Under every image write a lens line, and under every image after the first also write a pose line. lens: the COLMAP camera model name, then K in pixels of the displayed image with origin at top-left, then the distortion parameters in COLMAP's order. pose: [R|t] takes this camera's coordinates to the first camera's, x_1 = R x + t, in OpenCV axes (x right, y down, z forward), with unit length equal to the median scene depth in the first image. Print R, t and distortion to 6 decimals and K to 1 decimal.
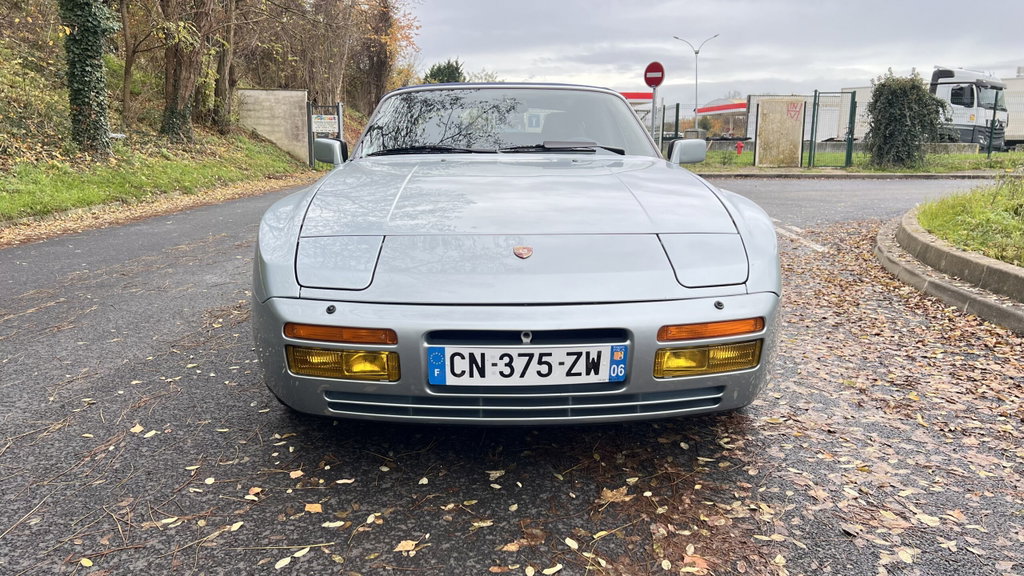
lens RADIAL K [[767.3, 0, 519.7], [0, 767.3, 283.2], [0, 0, 1]] dist [0.066918, -0.080386]
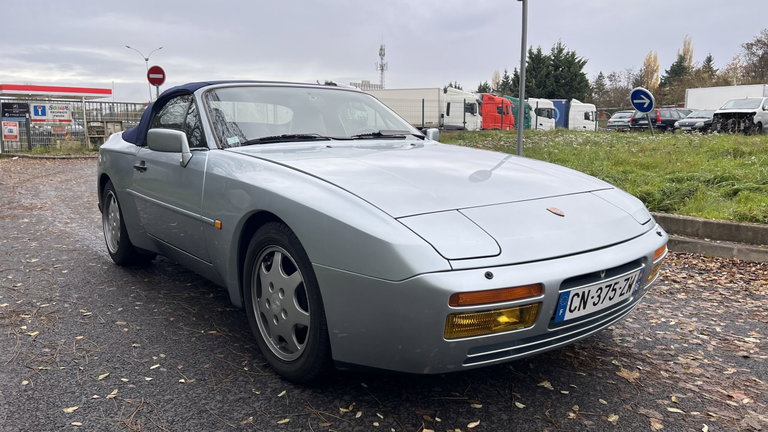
lens RADIAL K [[575.5, 0, 389.8], [0, 575.5, 212.4], [0, 0, 1]] dist [0.066918, -0.080386]
pose [[0.805794, -0.092762, 0.584886, -0.815657], [0.115090, 0.993354, -0.001016, -0.072241], [-0.580905, 0.068133, 0.811115, 0.352347]]
